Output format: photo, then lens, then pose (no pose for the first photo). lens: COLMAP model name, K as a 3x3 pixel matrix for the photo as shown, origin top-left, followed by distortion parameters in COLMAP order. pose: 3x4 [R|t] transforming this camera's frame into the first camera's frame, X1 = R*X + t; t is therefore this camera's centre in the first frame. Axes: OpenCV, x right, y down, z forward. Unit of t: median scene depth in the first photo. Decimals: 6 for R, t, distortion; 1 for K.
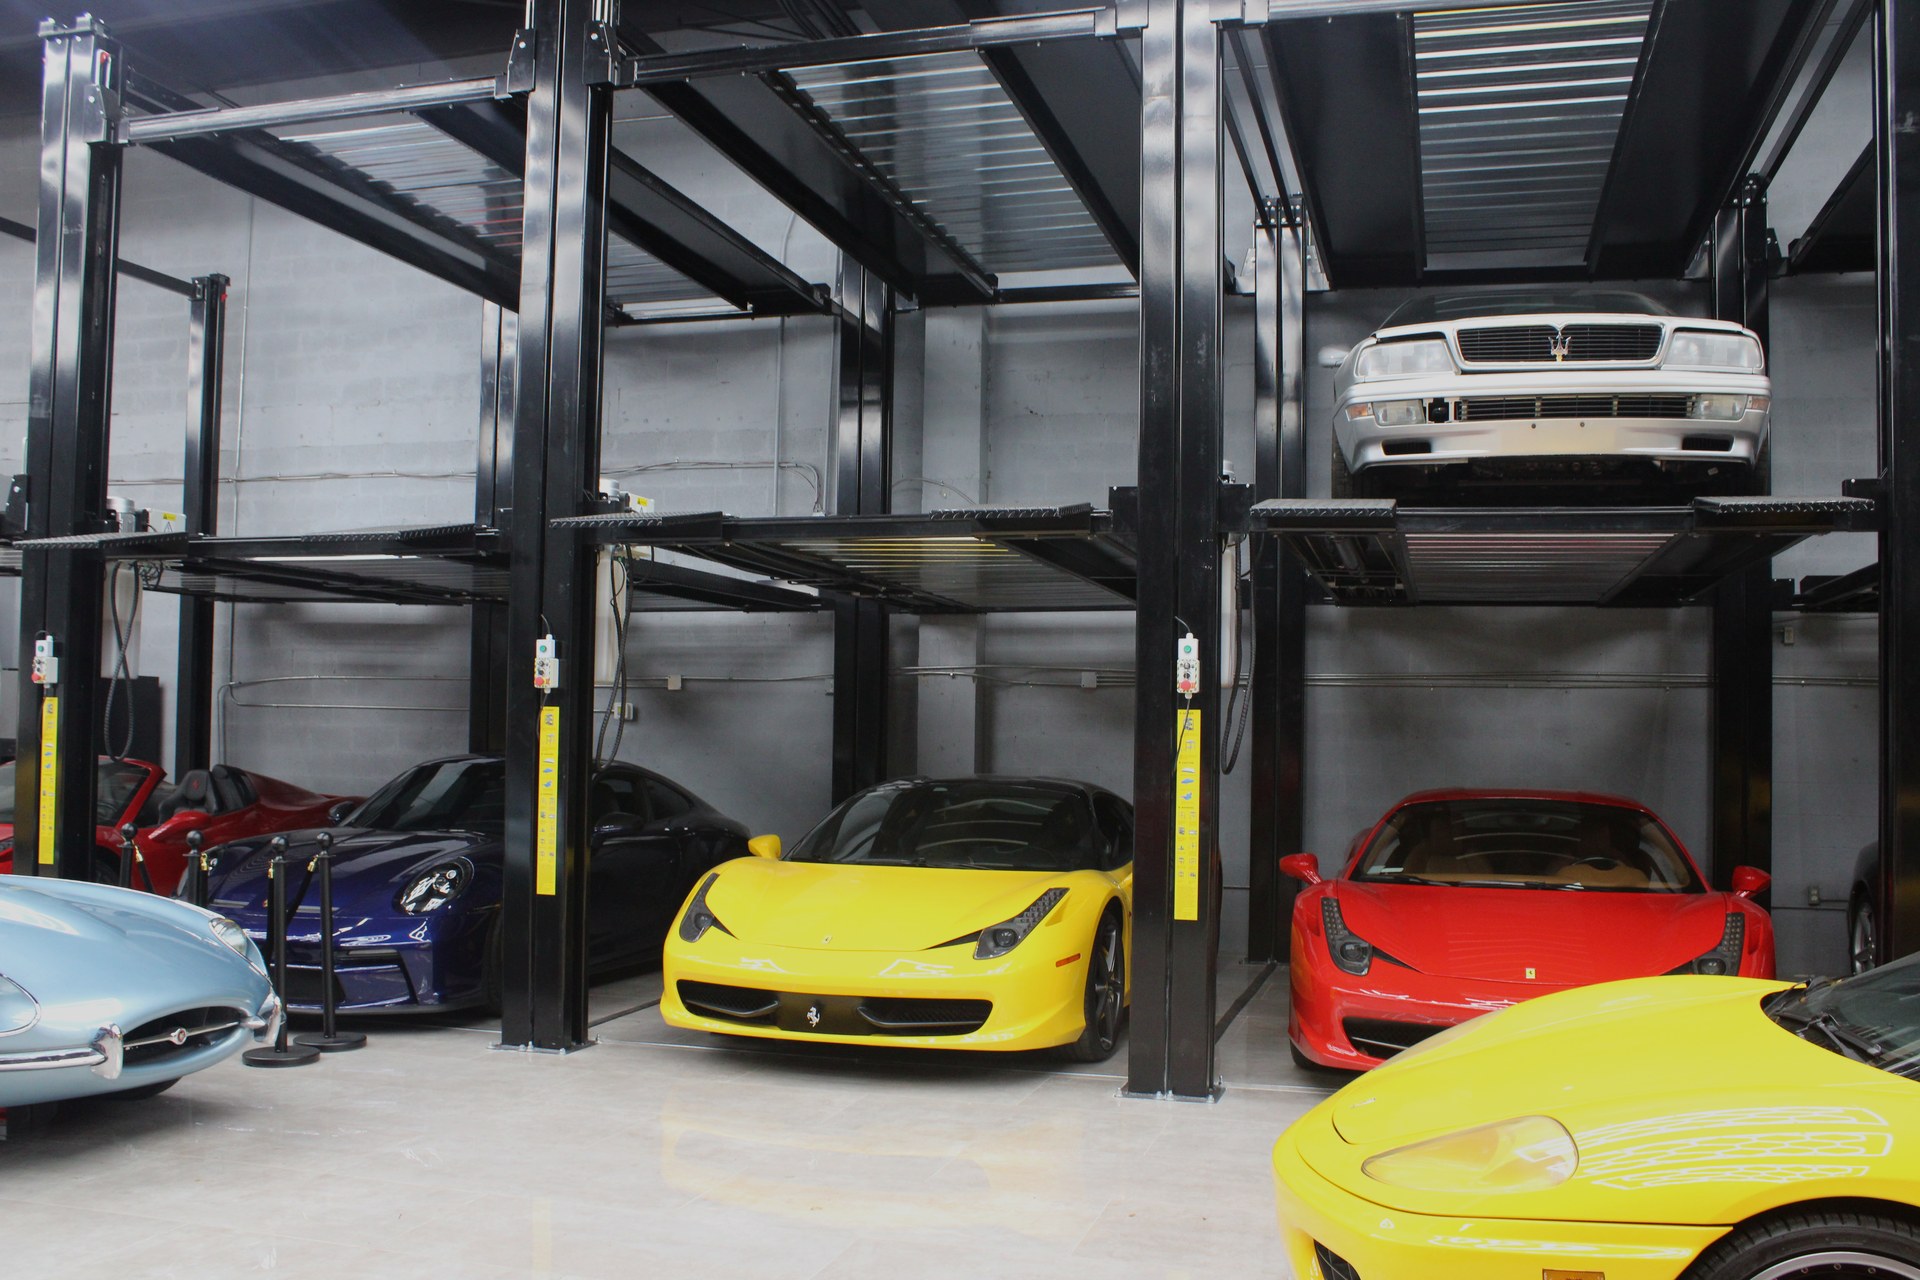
lens RADIAL K [[1602.4, 0, 964.6], [0, 1602.4, 637.2], [0, 0, 1]] dist [-0.159292, 0.110369]
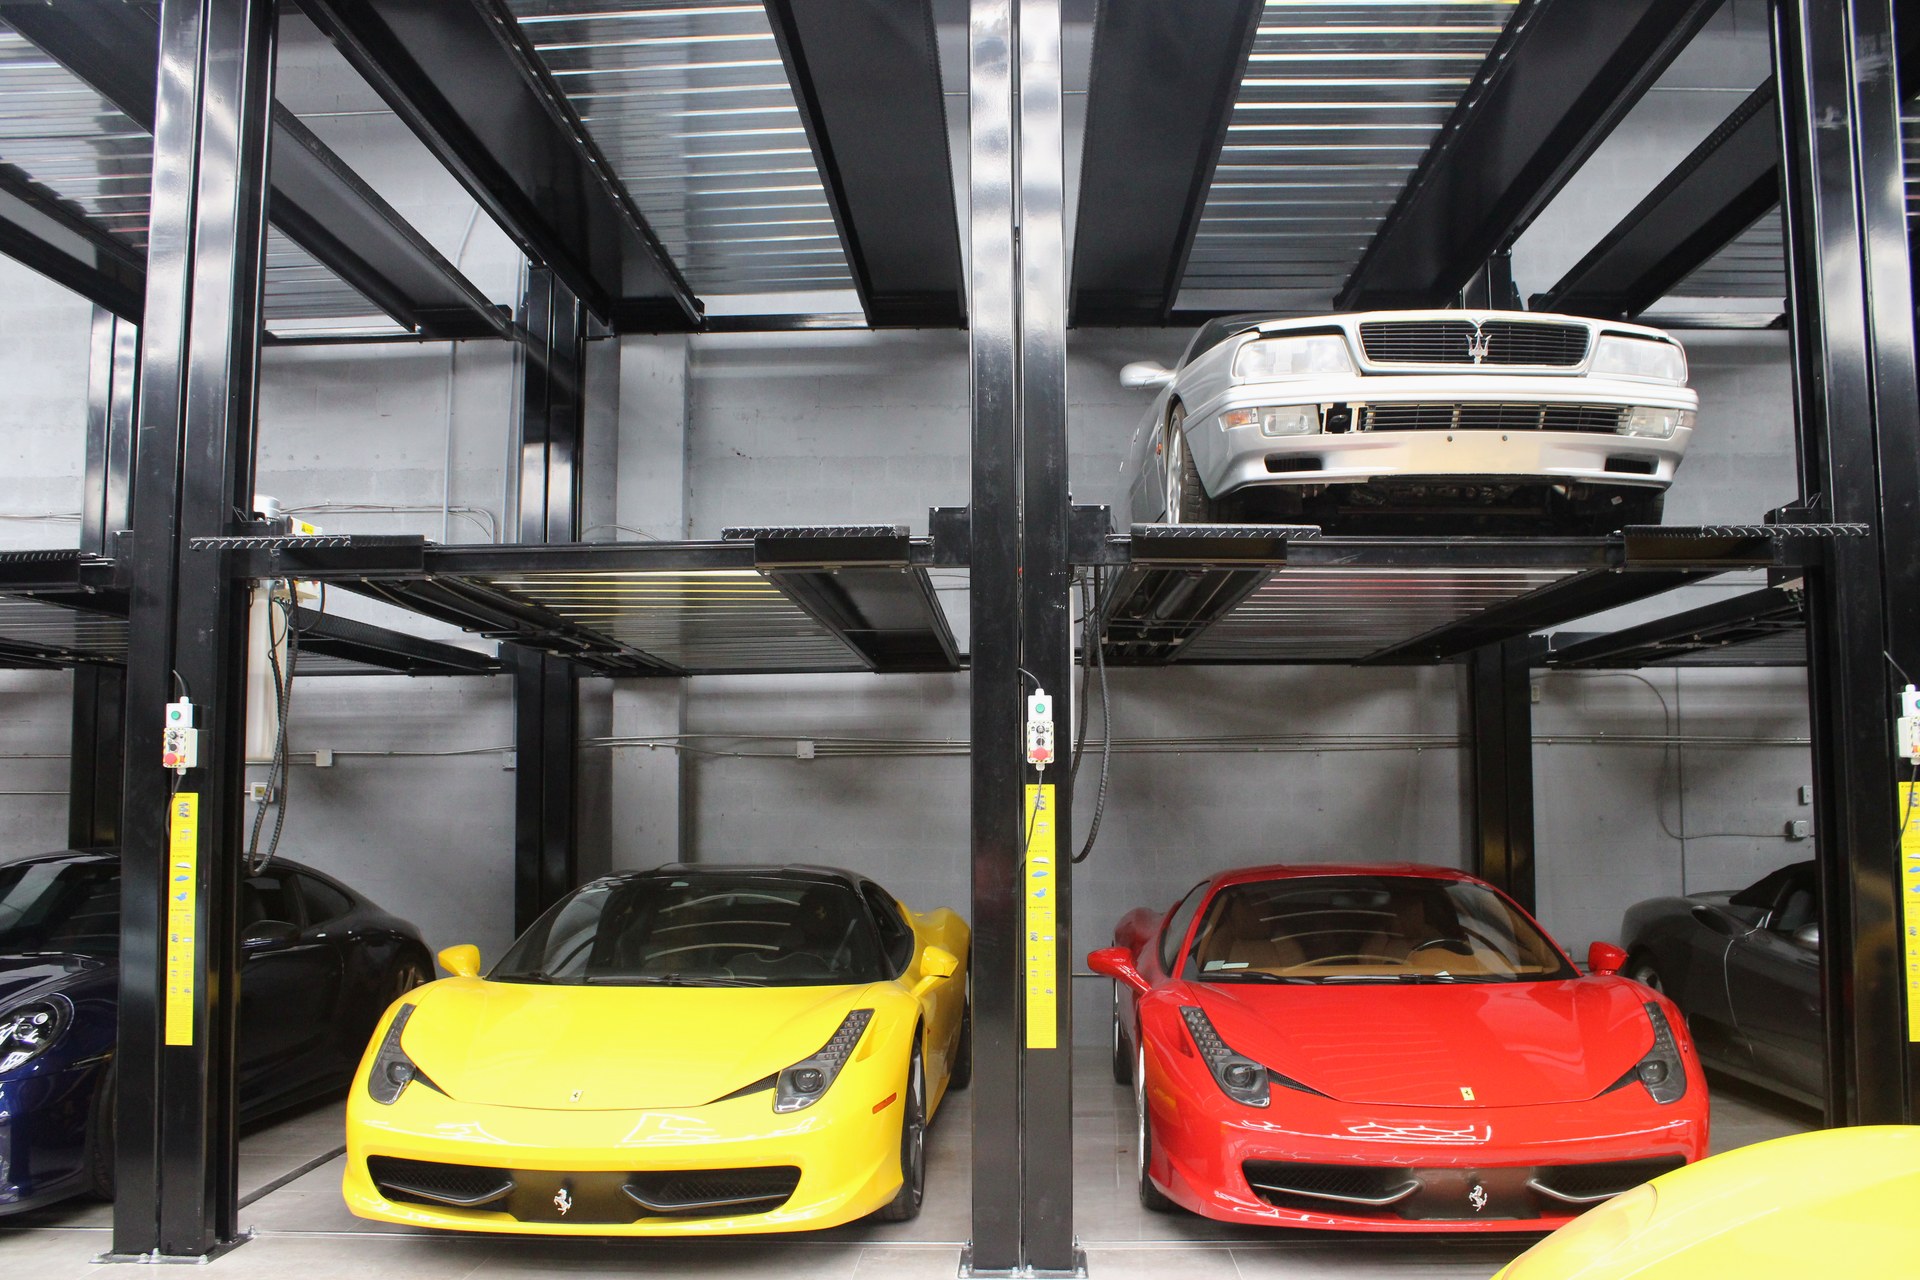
lens RADIAL K [[1602.4, 0, 1005.2], [0, 1602.4, 643.4], [0, 0, 1]] dist [-0.159292, 0.110369]
pose [[0.970468, 0.000398, 0.241230, -0.055682], [0.009149, 0.999218, -0.038455, 0.004394], [-0.241057, 0.039526, 0.969706, 0.178648]]
